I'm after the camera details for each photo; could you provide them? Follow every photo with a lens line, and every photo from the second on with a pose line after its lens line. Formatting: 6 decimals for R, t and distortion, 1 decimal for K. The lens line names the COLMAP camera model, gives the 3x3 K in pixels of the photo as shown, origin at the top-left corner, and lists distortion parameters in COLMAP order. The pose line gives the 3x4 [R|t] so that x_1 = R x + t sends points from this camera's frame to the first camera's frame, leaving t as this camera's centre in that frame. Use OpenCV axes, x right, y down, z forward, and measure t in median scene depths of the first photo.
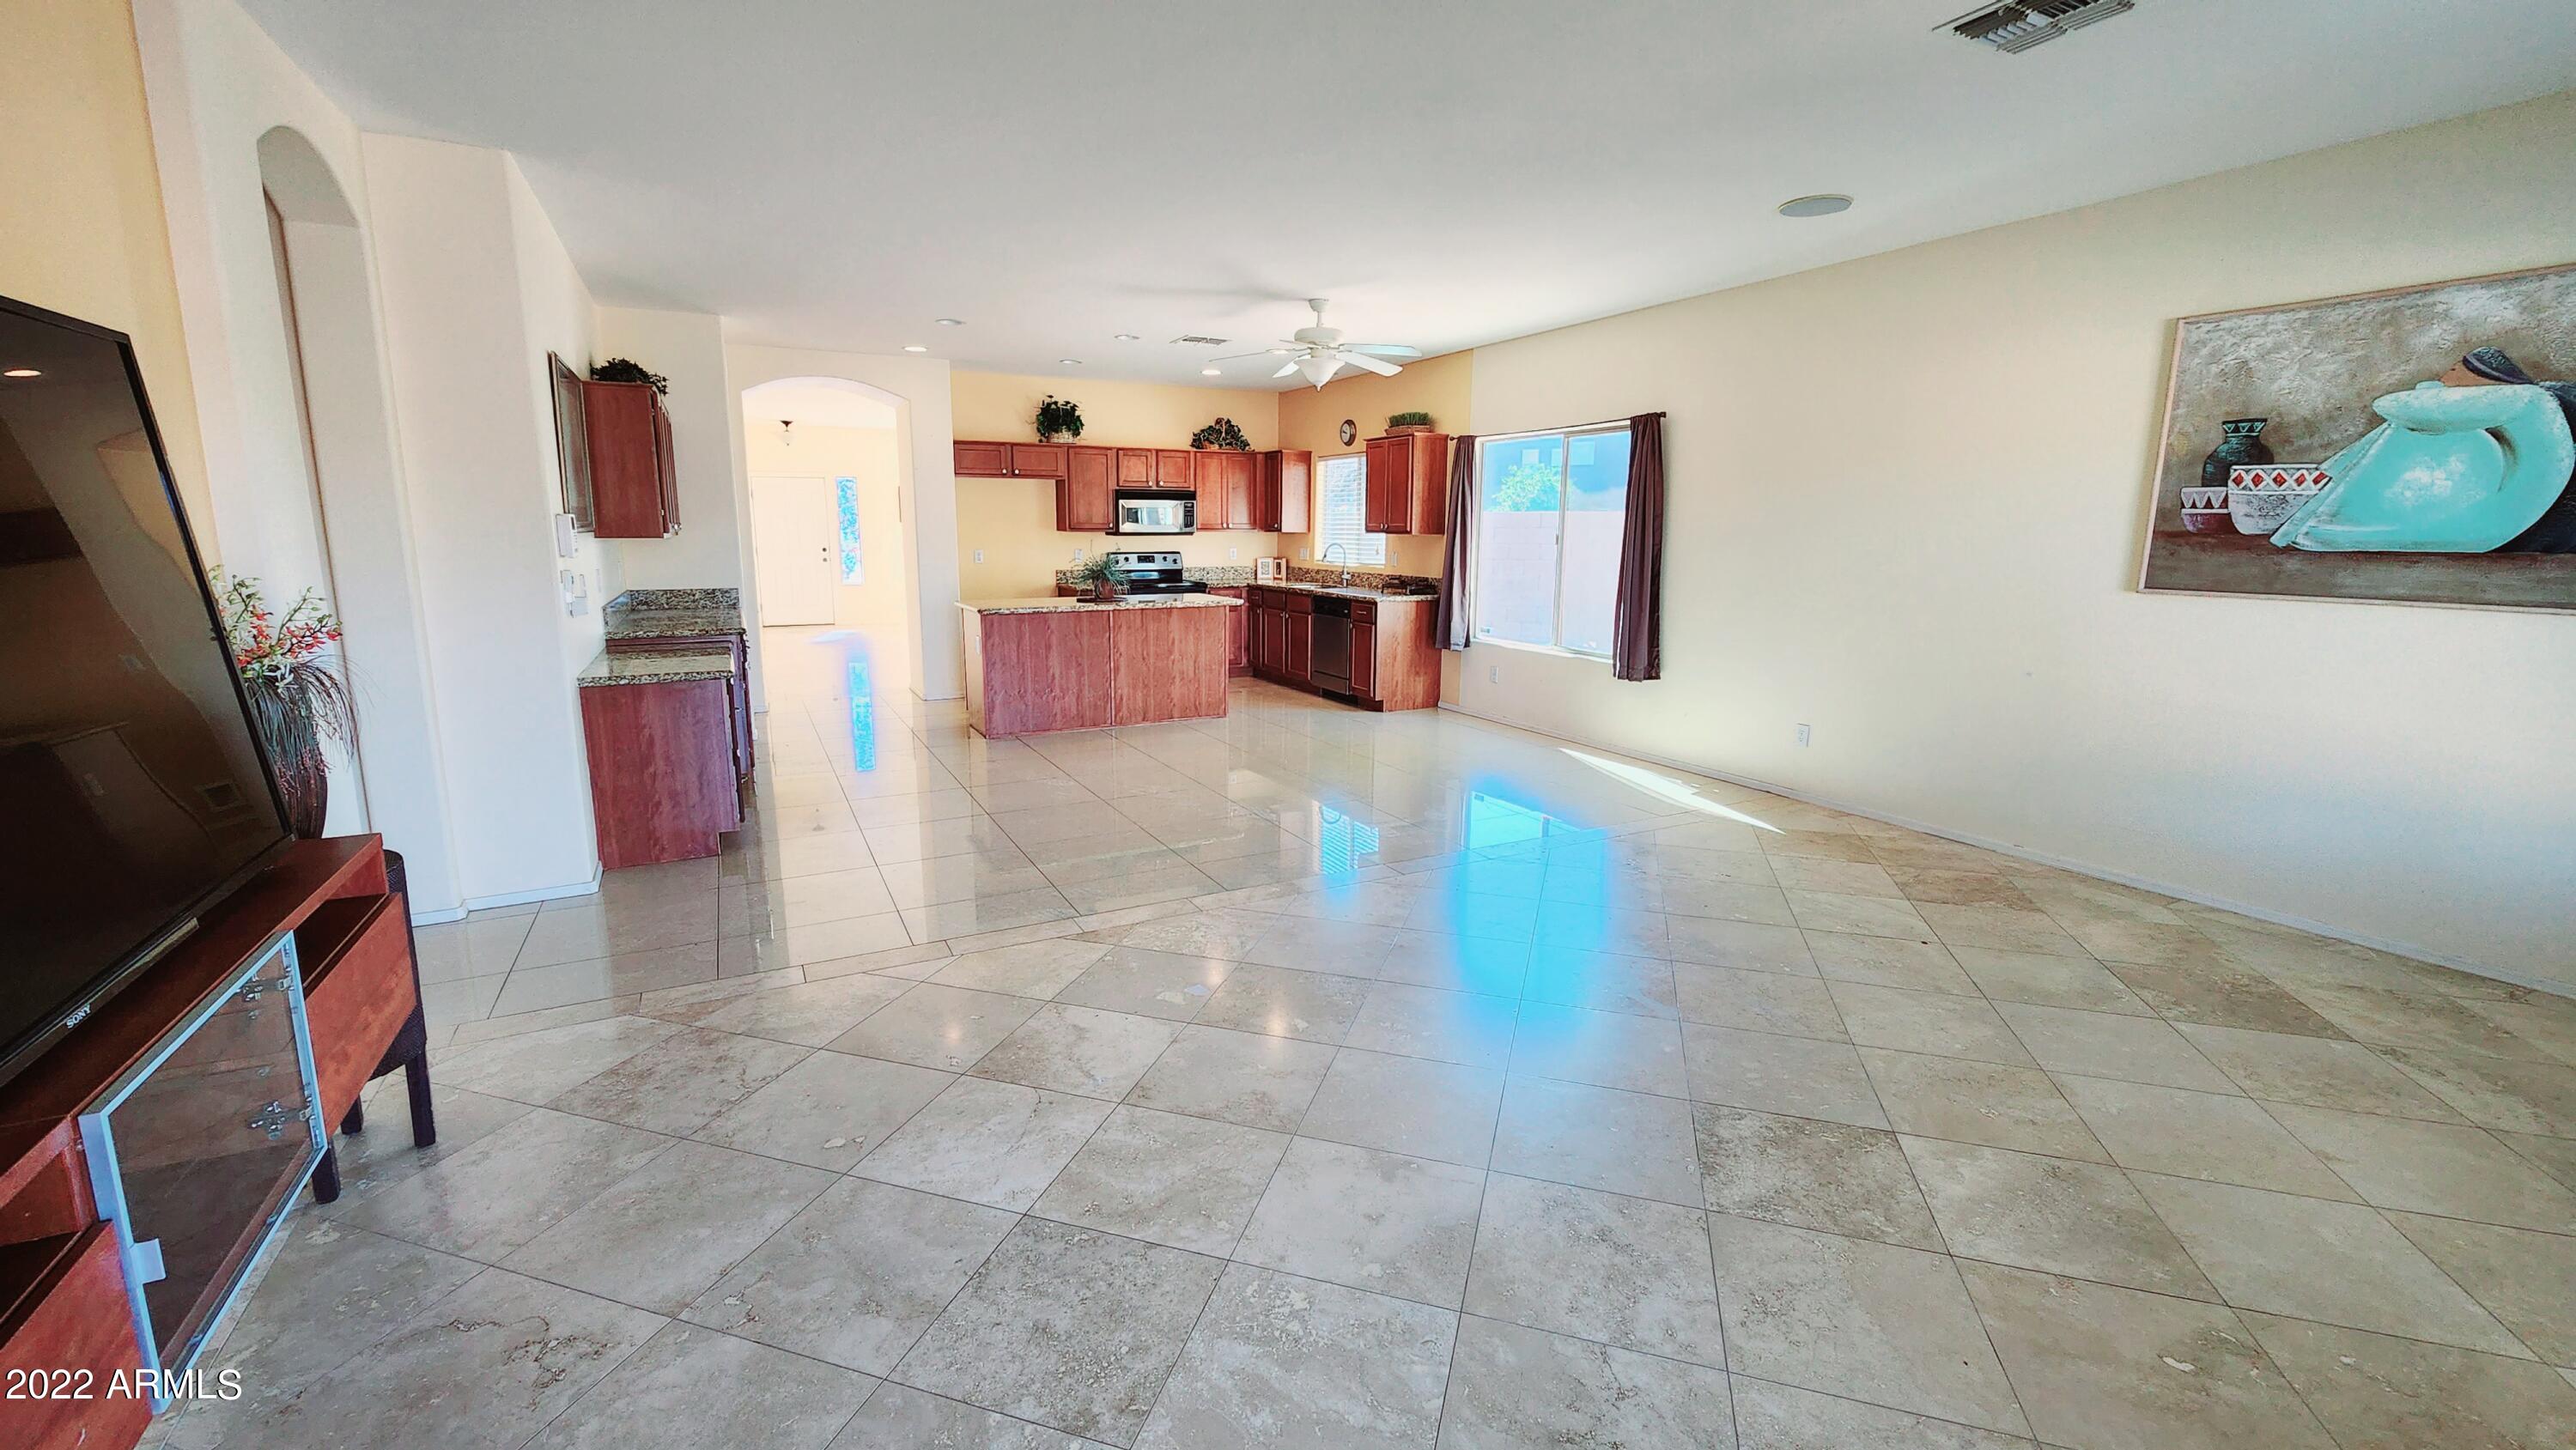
lens RADIAL K [[1060.6, 0, 1274.2], [0, 1060.6, 710.9], [0, 0, 1]] dist [0.000935, -0.000346]
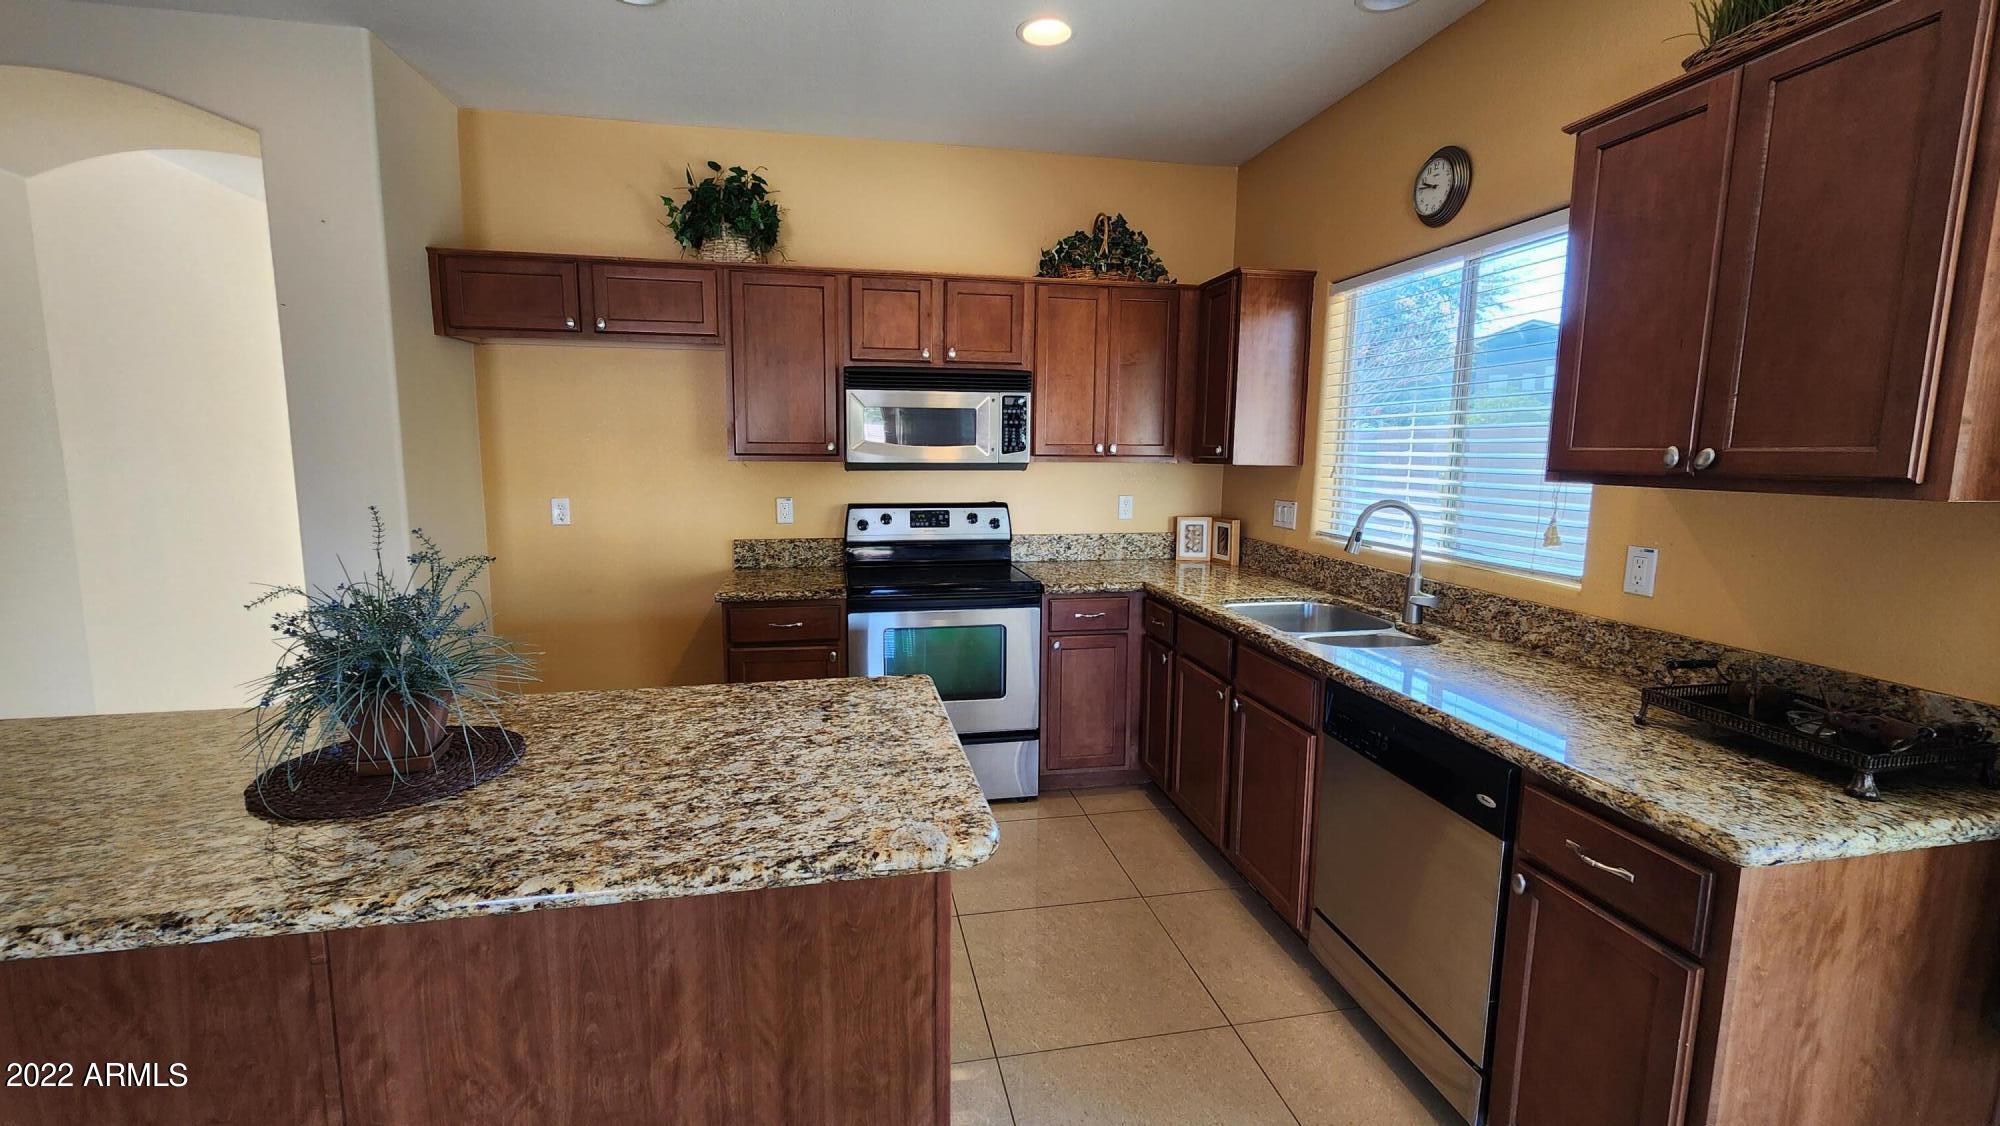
lens RADIAL K [[823.5, 0, 989.3], [0, 823.5, 552.1], [0, 0, 1]] dist [0.000935, -0.000346]
pose [[0.960353, 0.041439, -0.275690, 0.006078], [-0.053312, 0.997939, -0.035711, -0.118684], [0.273642, 0.048993, 0.960583, 0.670006]]
